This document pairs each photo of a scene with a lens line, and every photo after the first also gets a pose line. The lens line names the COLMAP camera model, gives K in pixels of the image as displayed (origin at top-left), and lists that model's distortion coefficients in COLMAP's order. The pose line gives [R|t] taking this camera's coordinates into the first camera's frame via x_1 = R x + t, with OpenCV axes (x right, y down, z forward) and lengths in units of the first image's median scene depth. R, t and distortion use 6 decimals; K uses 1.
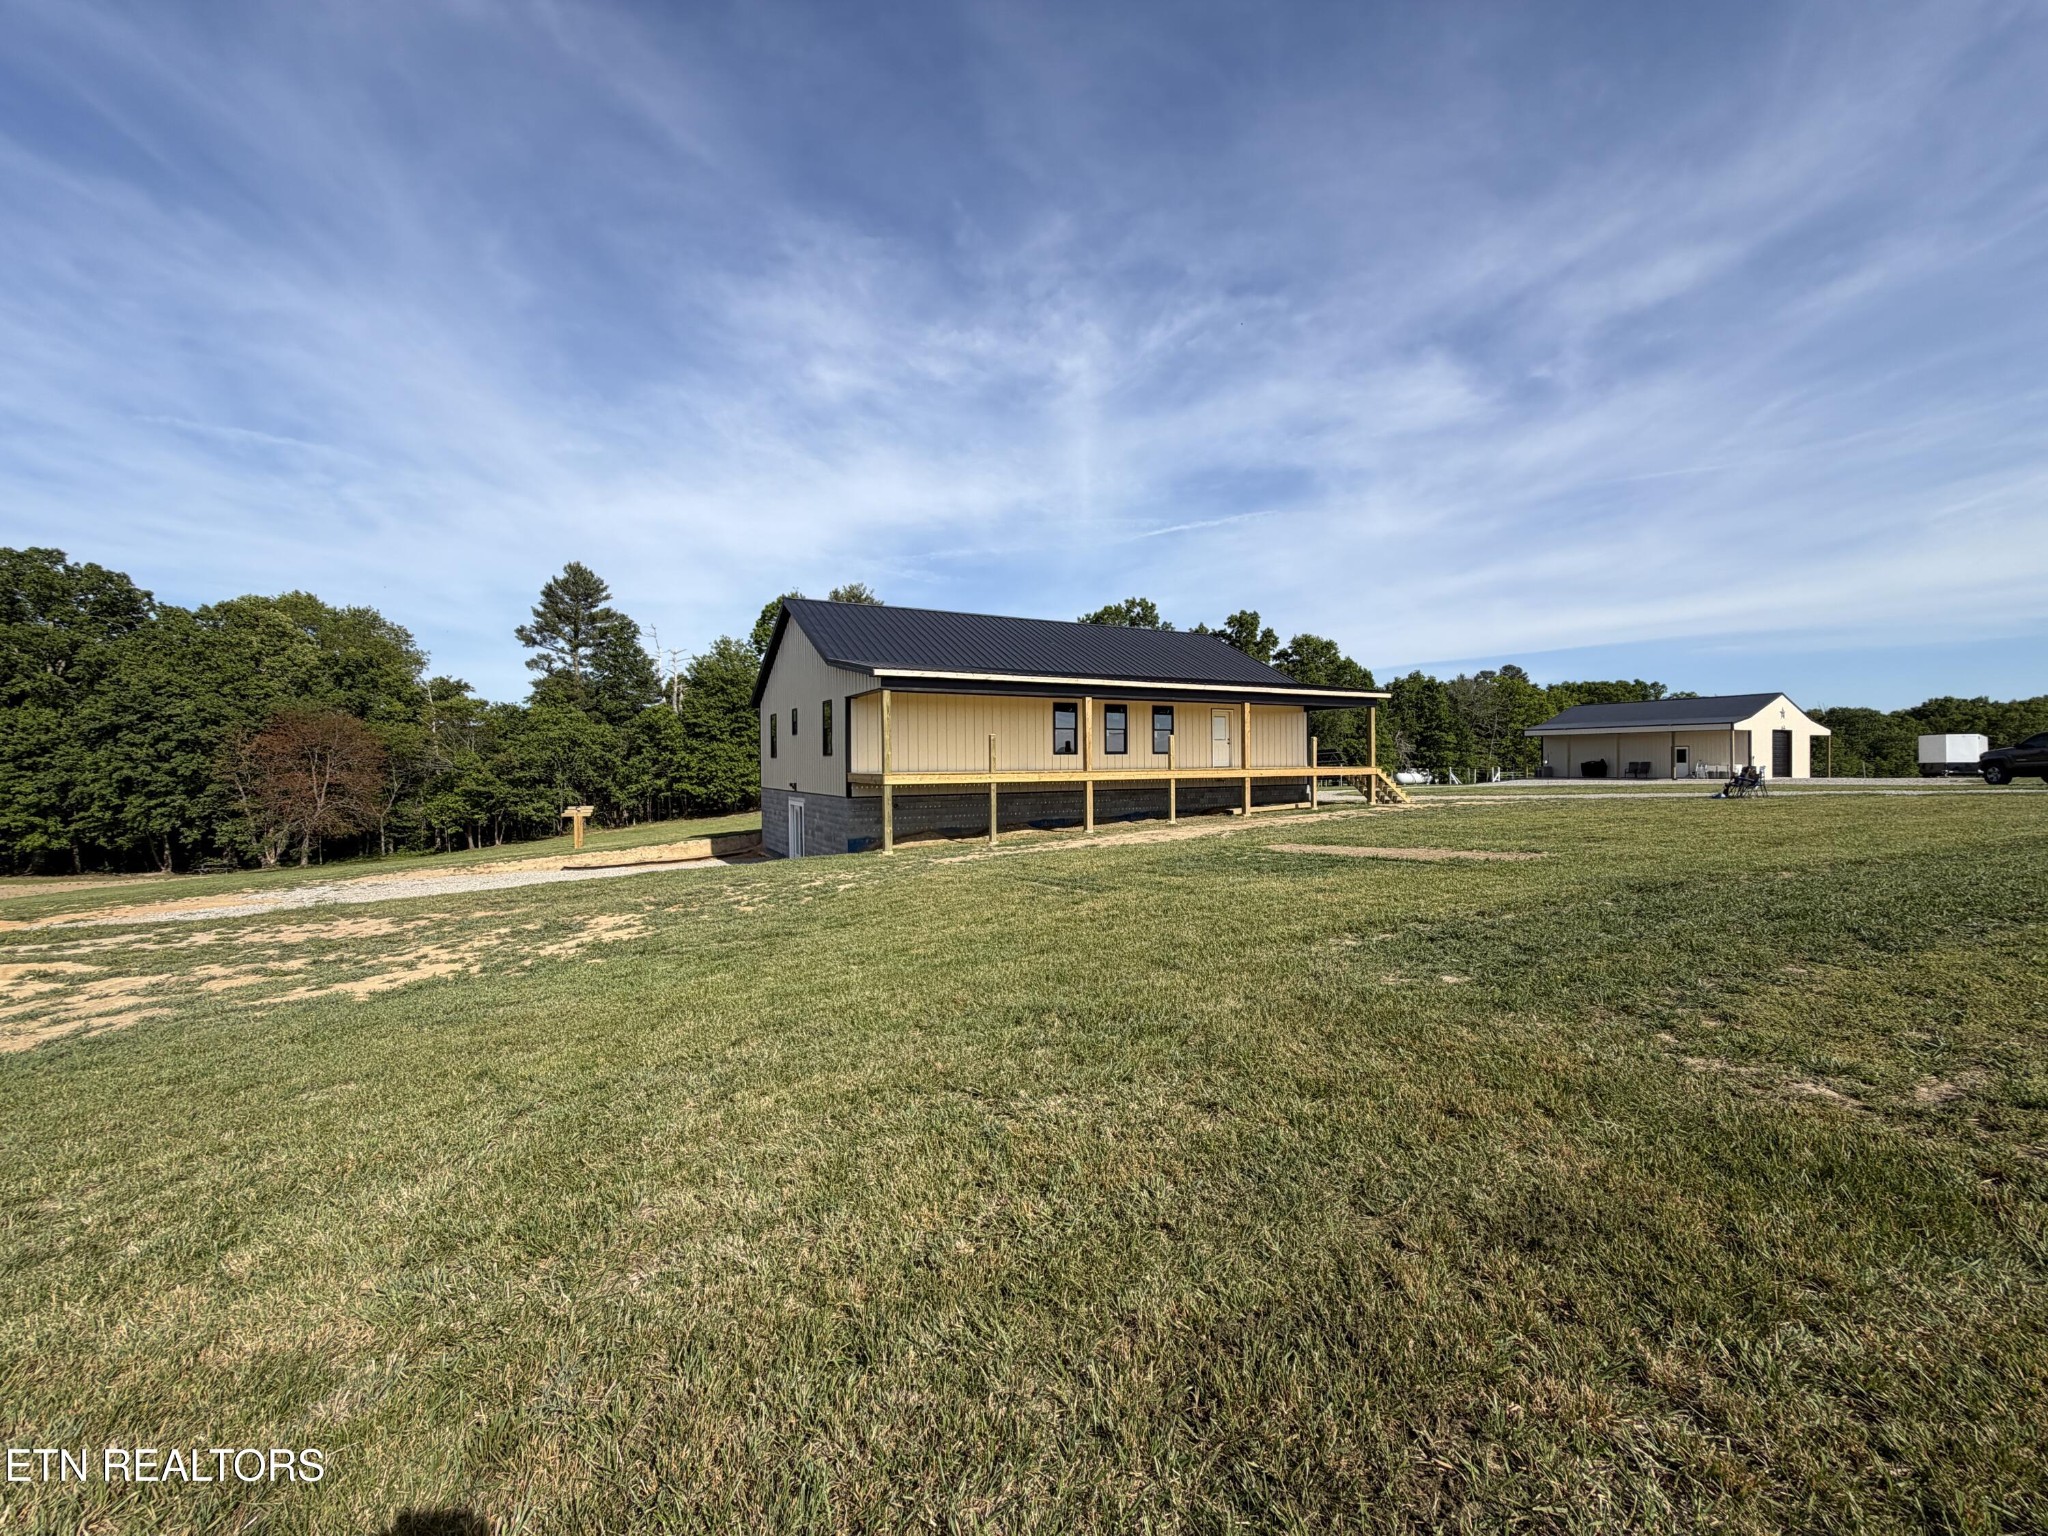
lens RADIAL K [[819.2, 0, 1013.8], [0, 819.2, 759.7], [0, 0, 1]] dist [0.002887, -0.001882]
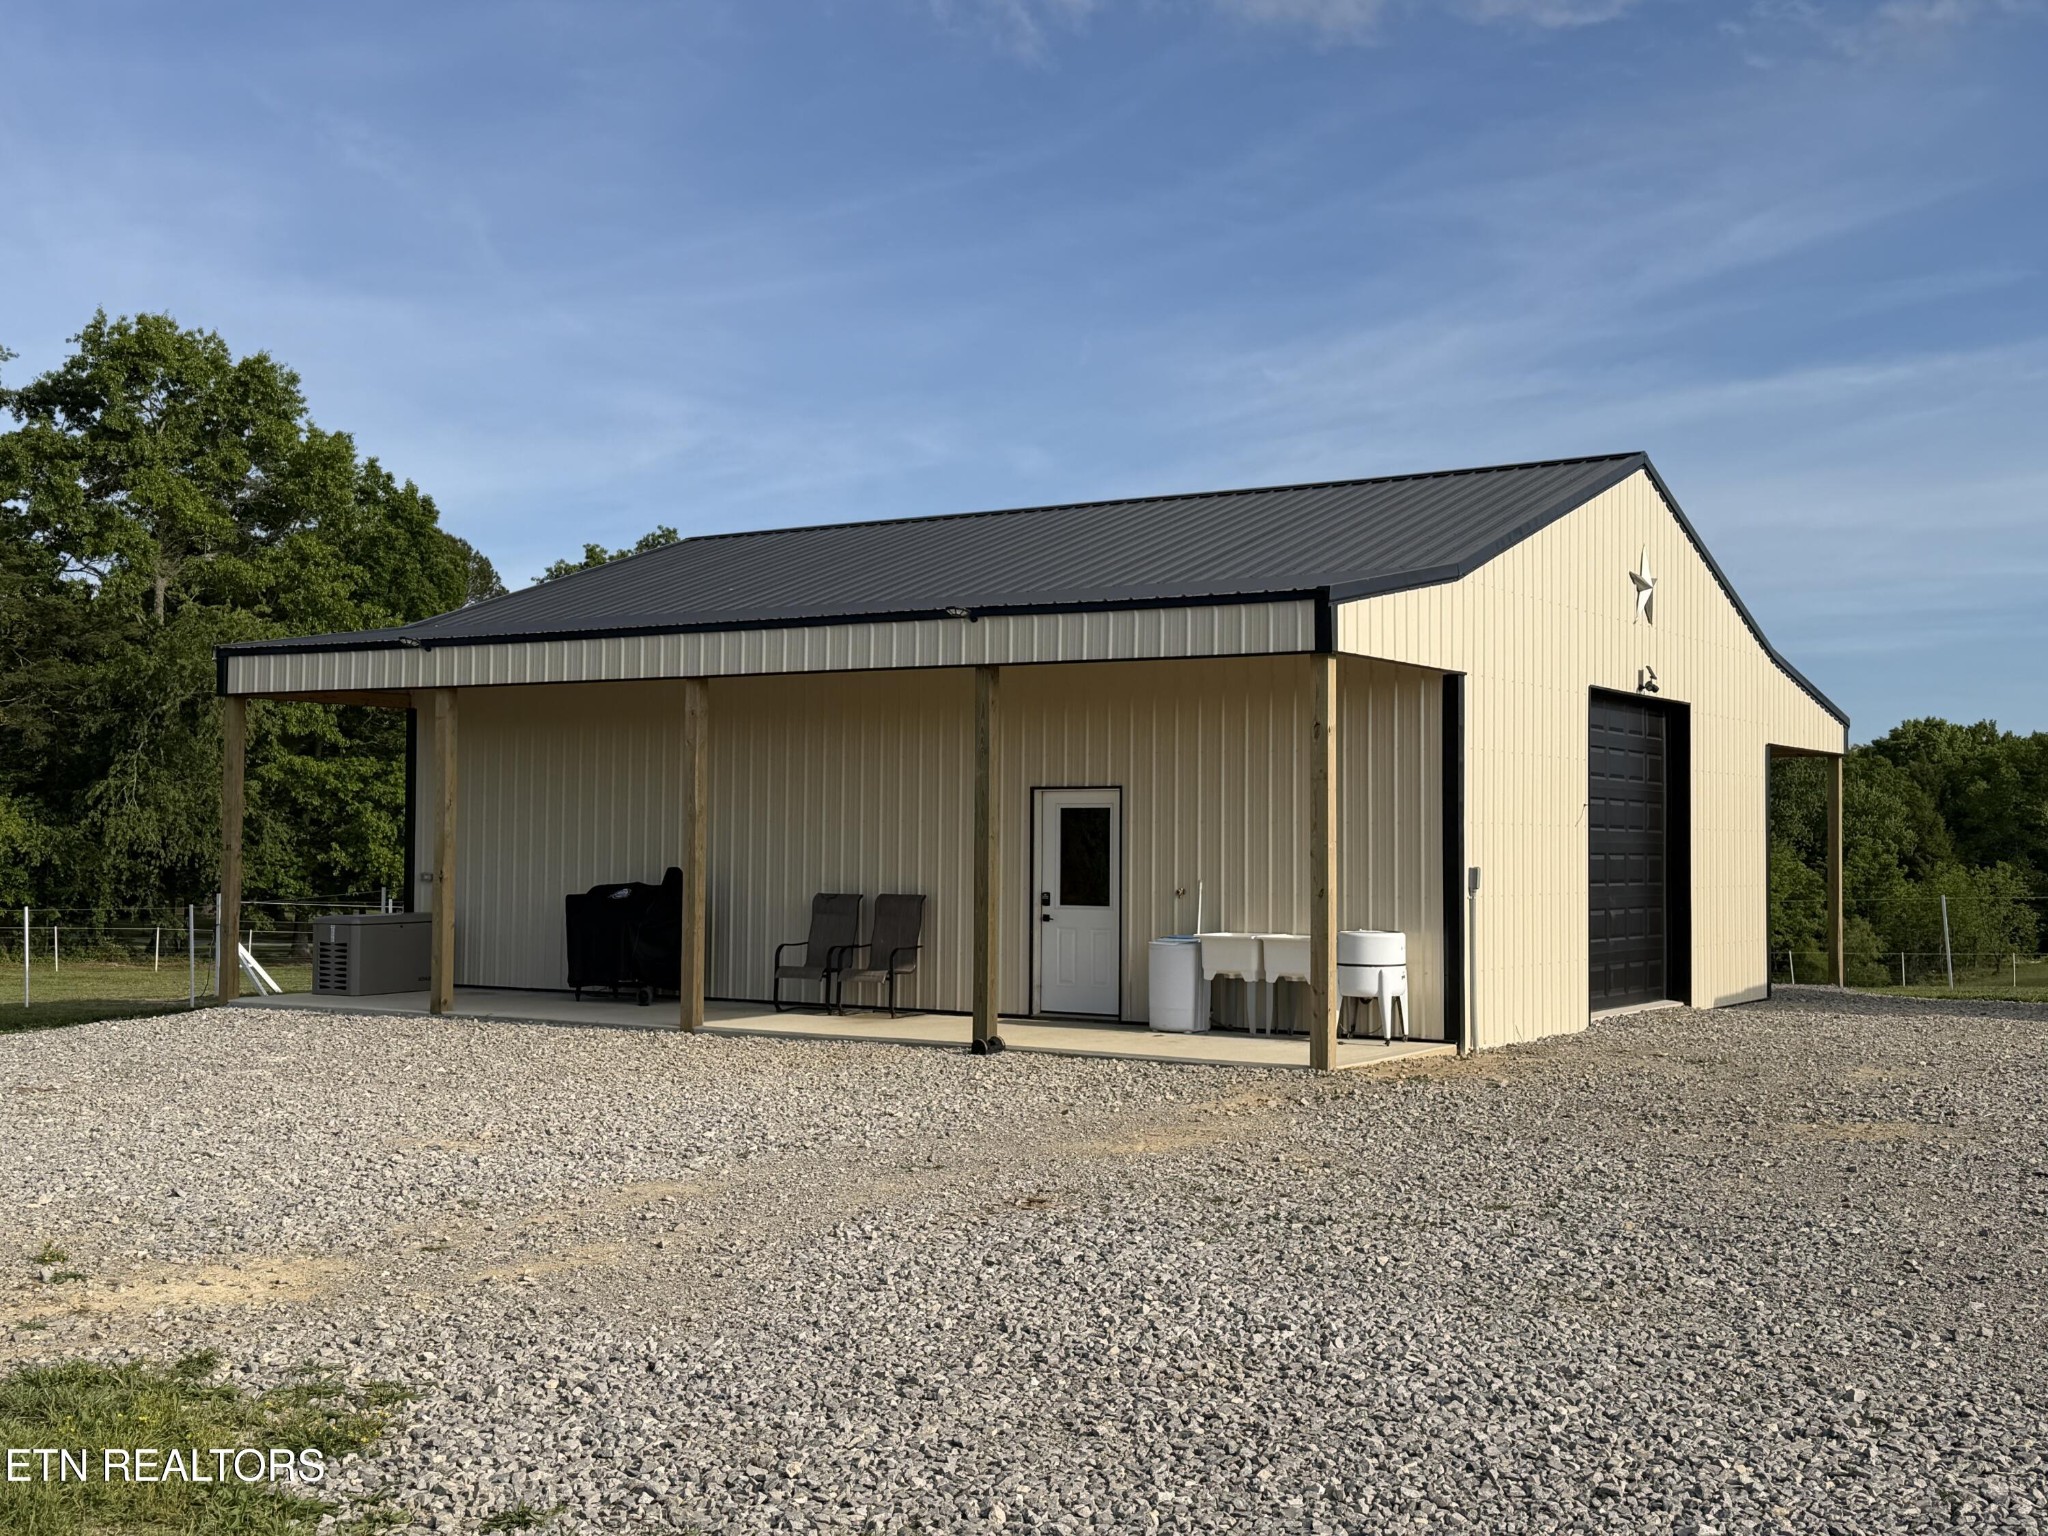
lens RADIAL K [[2216.7, 0, 1011.2], [0, 2216.7, 749.9], [0, 0, 1]] dist [0.167351, 0.000000]
pose [[0.887941, 0.031447, 0.458882, 0.651640], [-0.014494, 0.999078, -0.040420, -0.007256], [-0.459729, 0.029239, 0.887578, 0.694186]]
